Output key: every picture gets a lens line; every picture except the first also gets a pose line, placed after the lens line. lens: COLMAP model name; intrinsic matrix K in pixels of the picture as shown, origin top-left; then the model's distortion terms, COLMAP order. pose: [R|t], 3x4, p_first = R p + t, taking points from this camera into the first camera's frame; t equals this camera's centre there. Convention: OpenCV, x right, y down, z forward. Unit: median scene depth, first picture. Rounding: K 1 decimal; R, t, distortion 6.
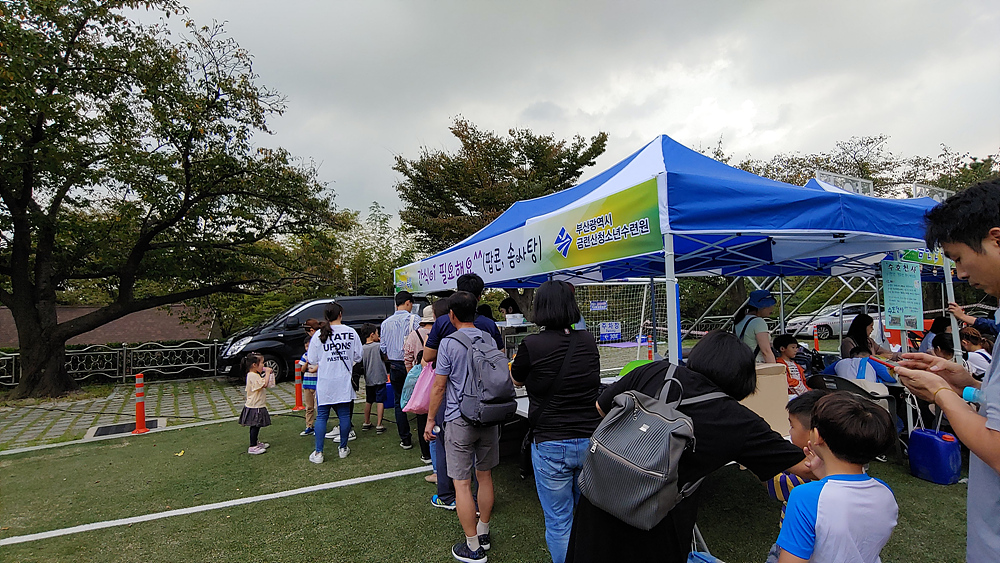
lens RADIAL K [[478.9, 0, 501.3], [0, 478.9, 284.1], [0, 0, 1]] dist [-0.000008, -0.006429]
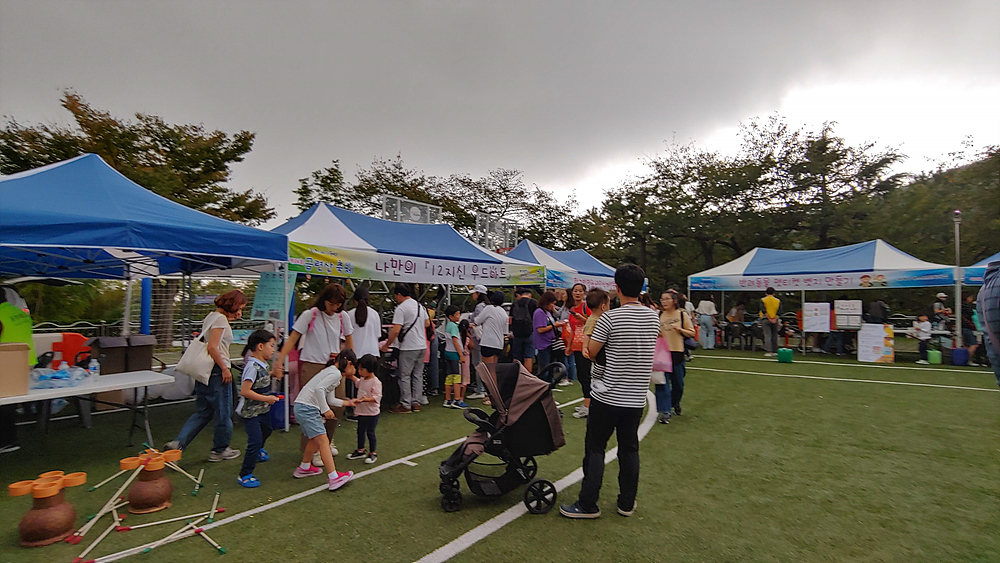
lens RADIAL K [[477.3, 0, 500.0], [0, 477.3, 281.5], [0, 0, 1]] dist [-0.001039, -0.026596]
pose [[0.899216, 0.036544, 0.435976, 0.361596], [-0.038835, 0.999239, -0.003659, -0.017772], [-0.435778, -0.013641, 0.899951, -0.211930]]
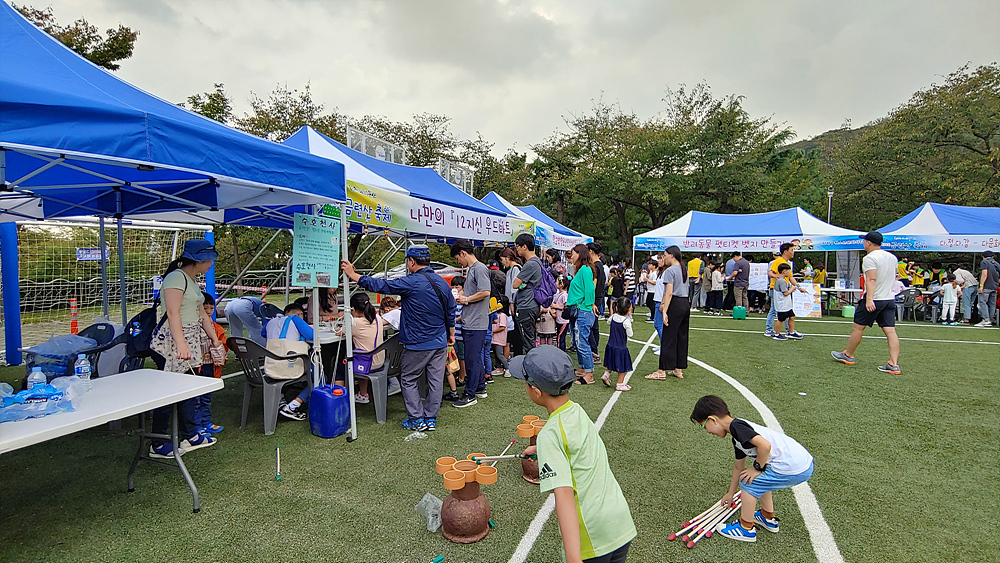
lens RADIAL K [[477.2, 0, 501.3], [0, 477.2, 283.6], [0, 0, 1]] dist [-0.010153, -0.005808]
pose [[0.747211, -0.007239, 0.664547, 0.211928], [-0.057223, 0.995526, 0.075185, -0.002343], [-0.662119, -0.094206, 0.743454, 0.011607]]
